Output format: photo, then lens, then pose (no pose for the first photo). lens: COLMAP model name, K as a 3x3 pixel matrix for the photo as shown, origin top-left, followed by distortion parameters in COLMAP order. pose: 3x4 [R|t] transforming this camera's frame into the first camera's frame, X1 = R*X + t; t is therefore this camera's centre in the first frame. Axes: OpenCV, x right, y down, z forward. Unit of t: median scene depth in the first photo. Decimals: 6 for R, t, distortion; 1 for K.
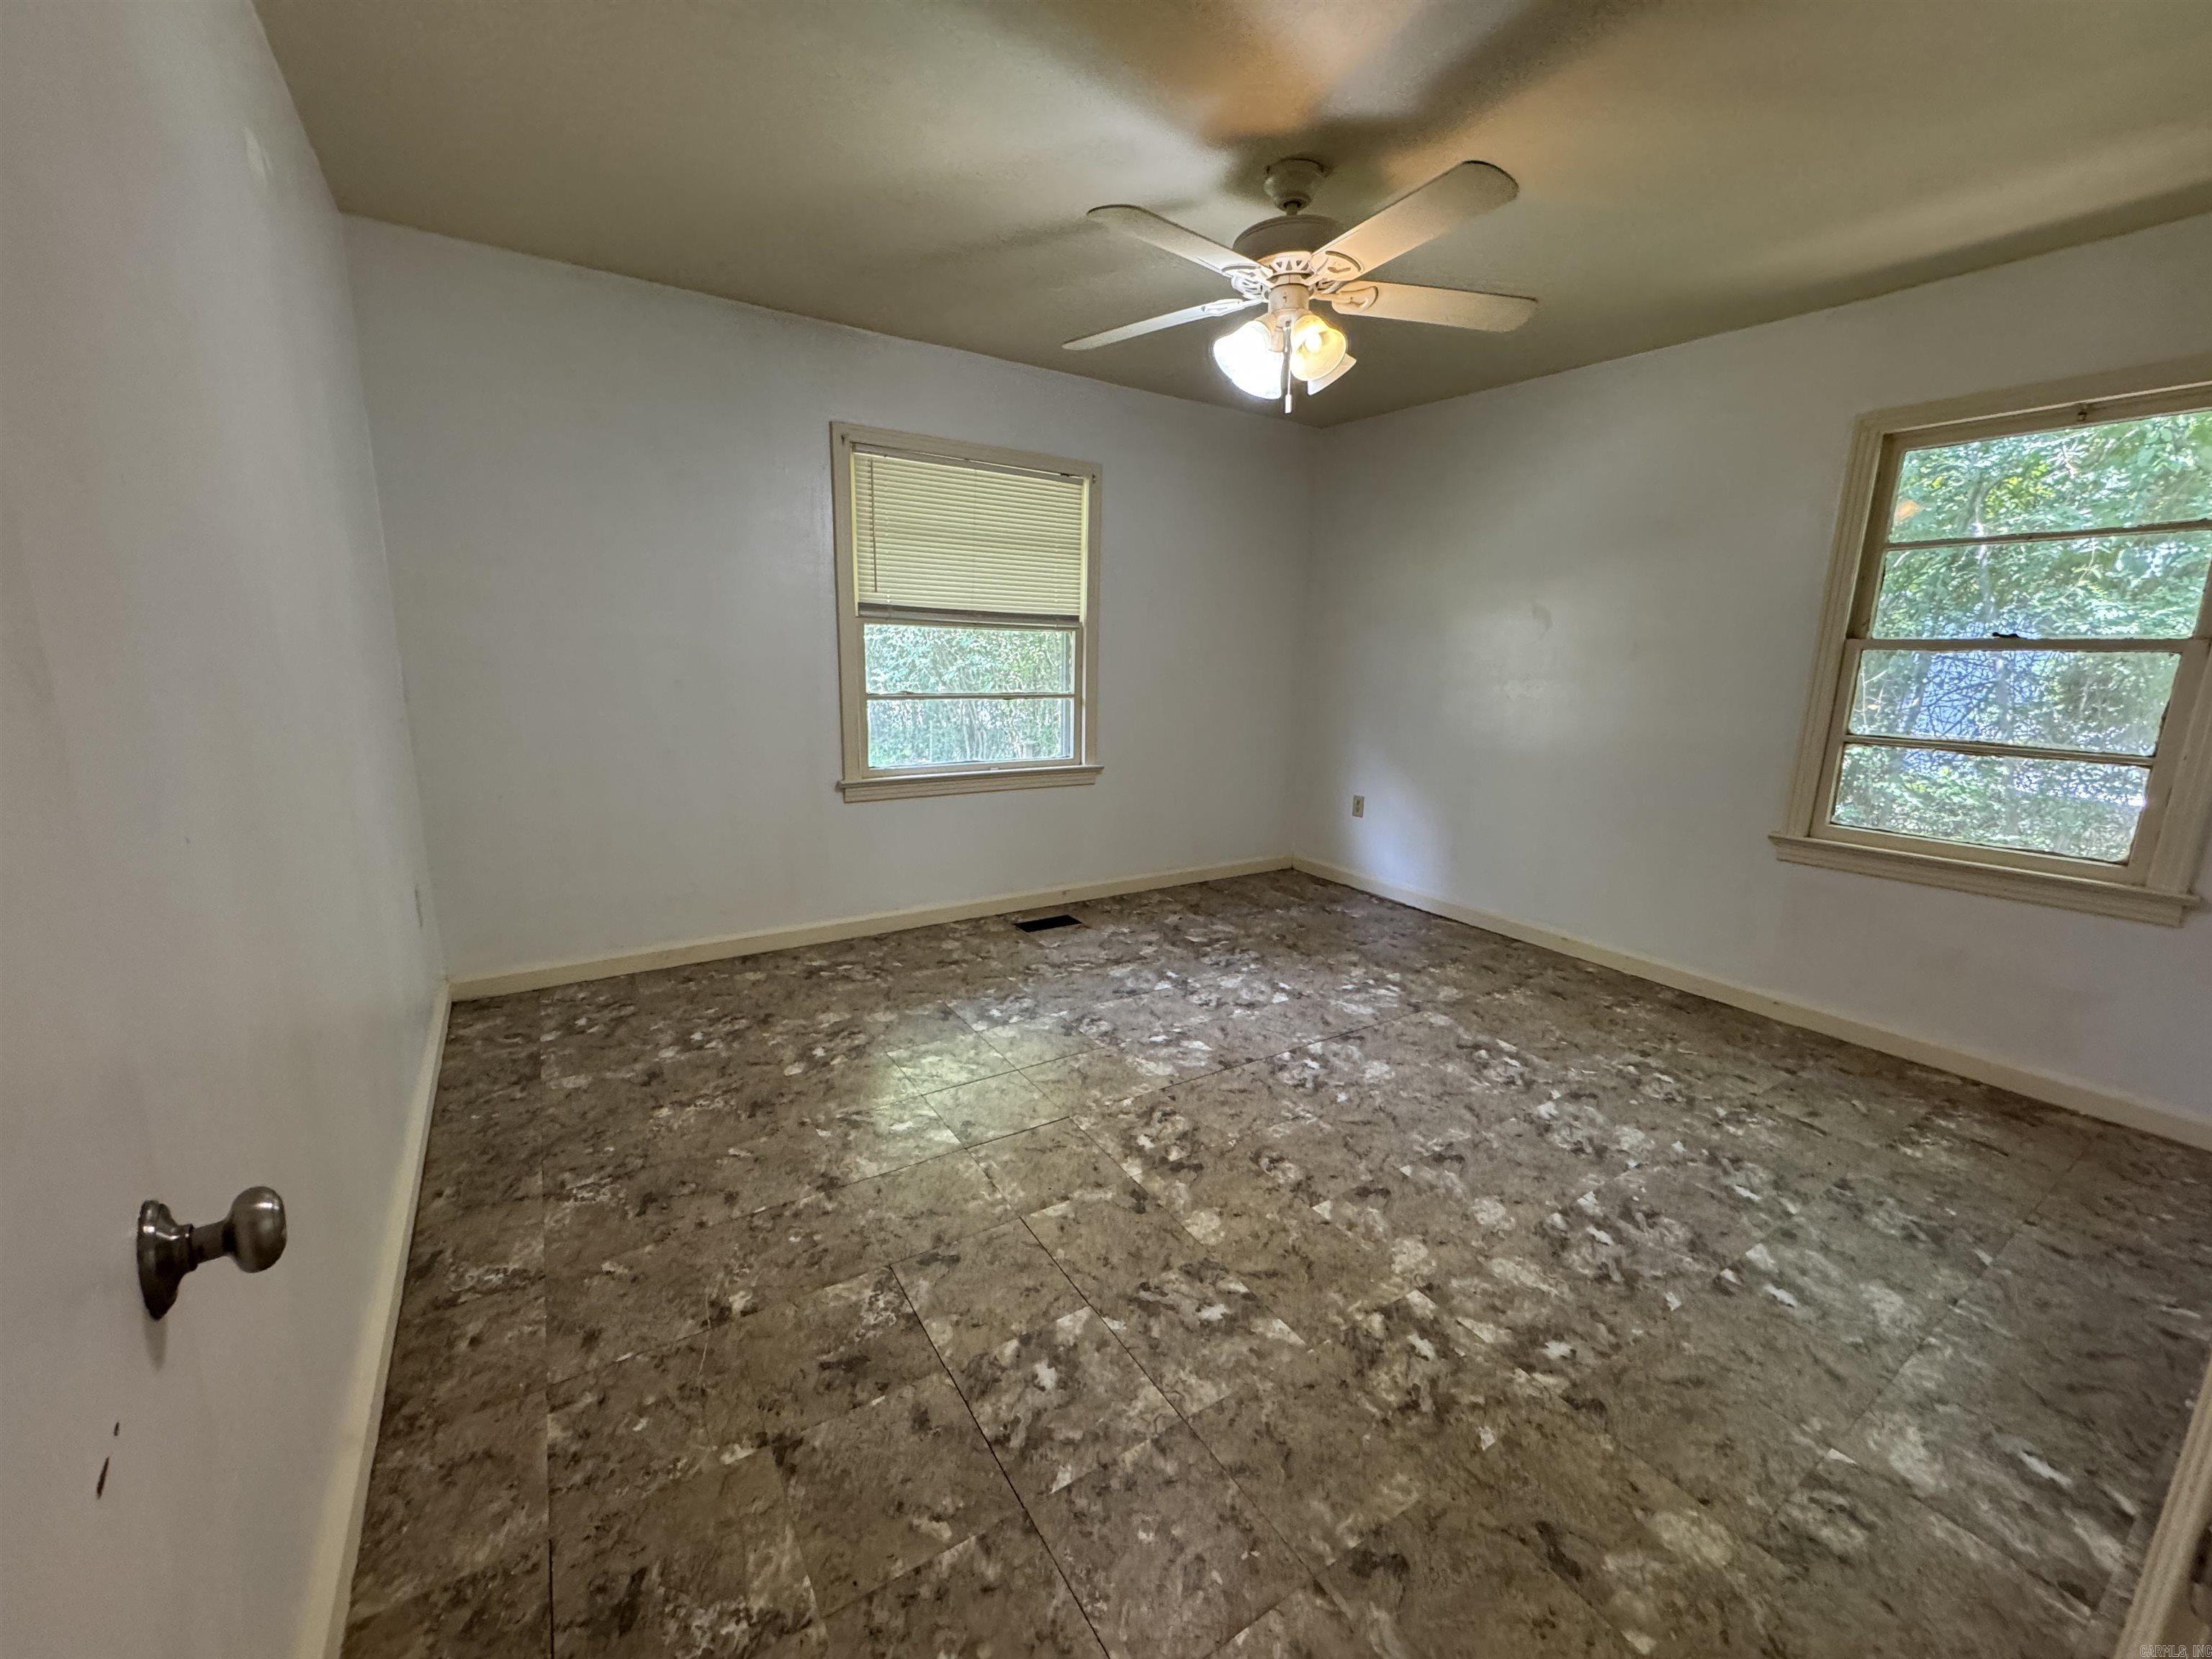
lens RADIAL K [[882.2, 0, 1105.2], [0, 882.2, 821.2], [0, 0, 1]] dist [-0.003263, 0.000388]
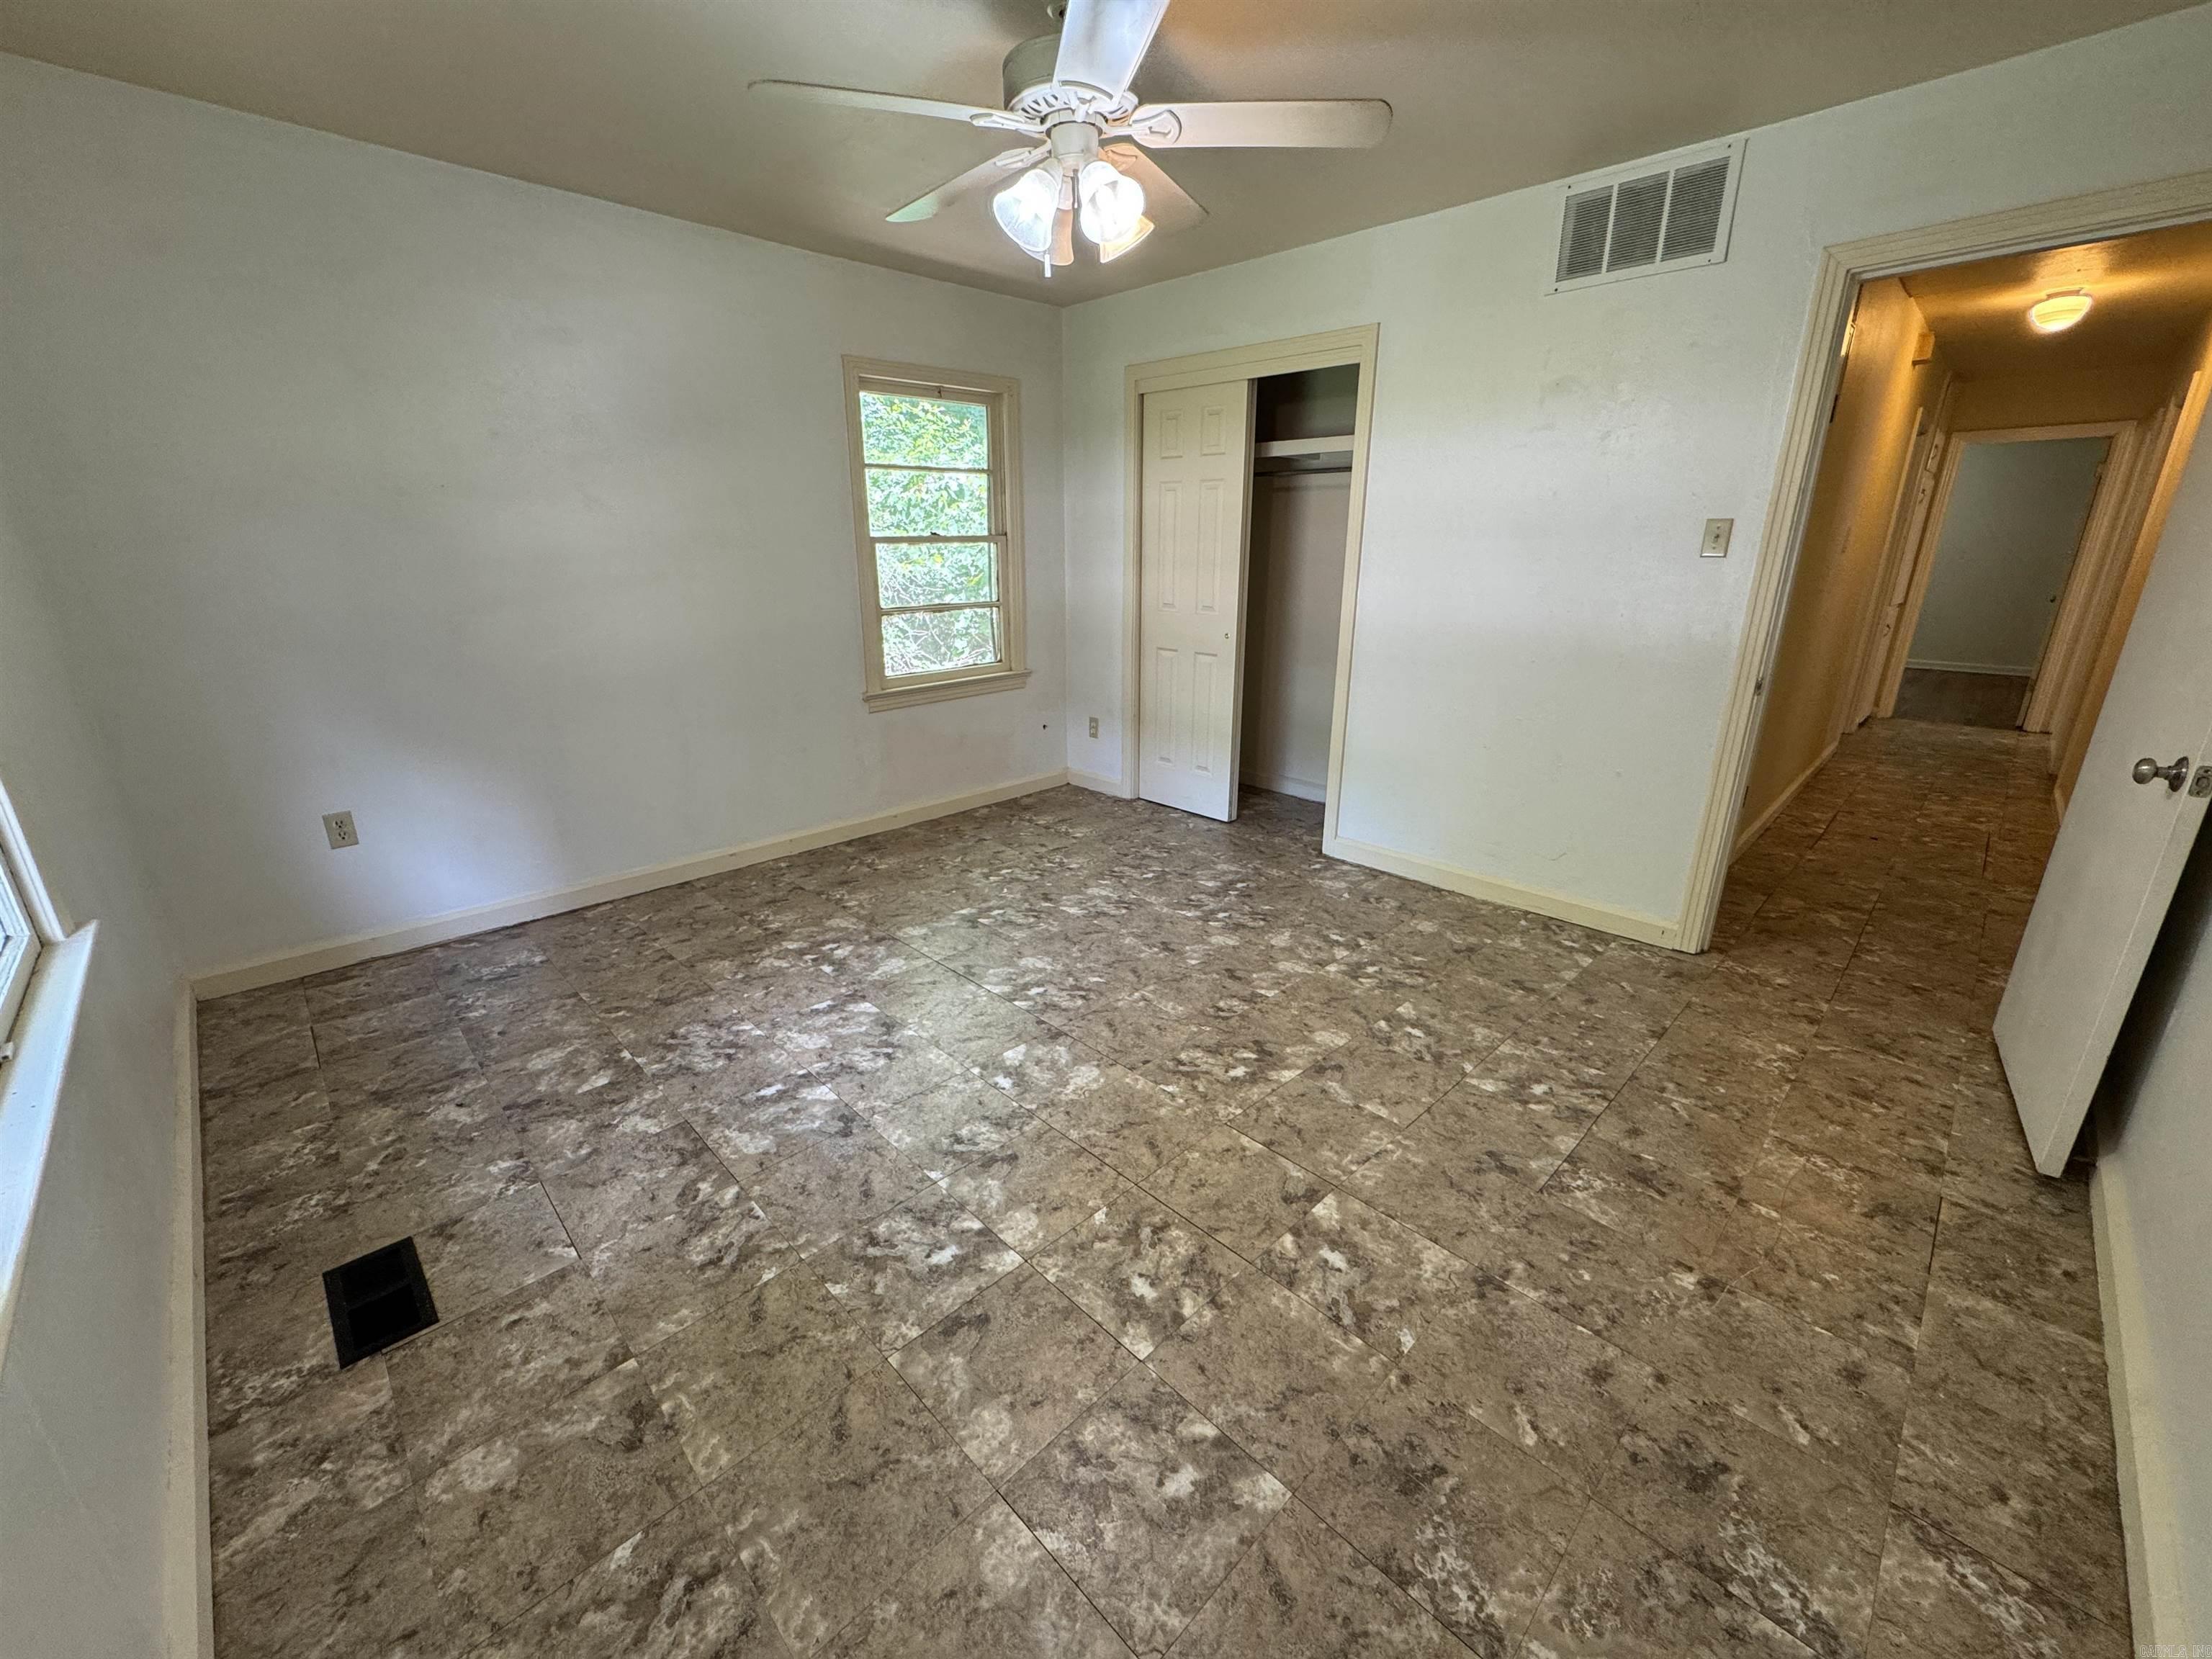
lens RADIAL K [[882.2, 0, 1105.2], [0, 882.2, 821.2], [0, 0, 1]] dist [-0.003263, 0.000388]
pose [[-0.206000, -0.315899, 0.926160, -0.643239], [0.189525, 0.915658, 0.354472, -0.236778], [-0.960023, 0.248551, -0.128755, 1.017234]]
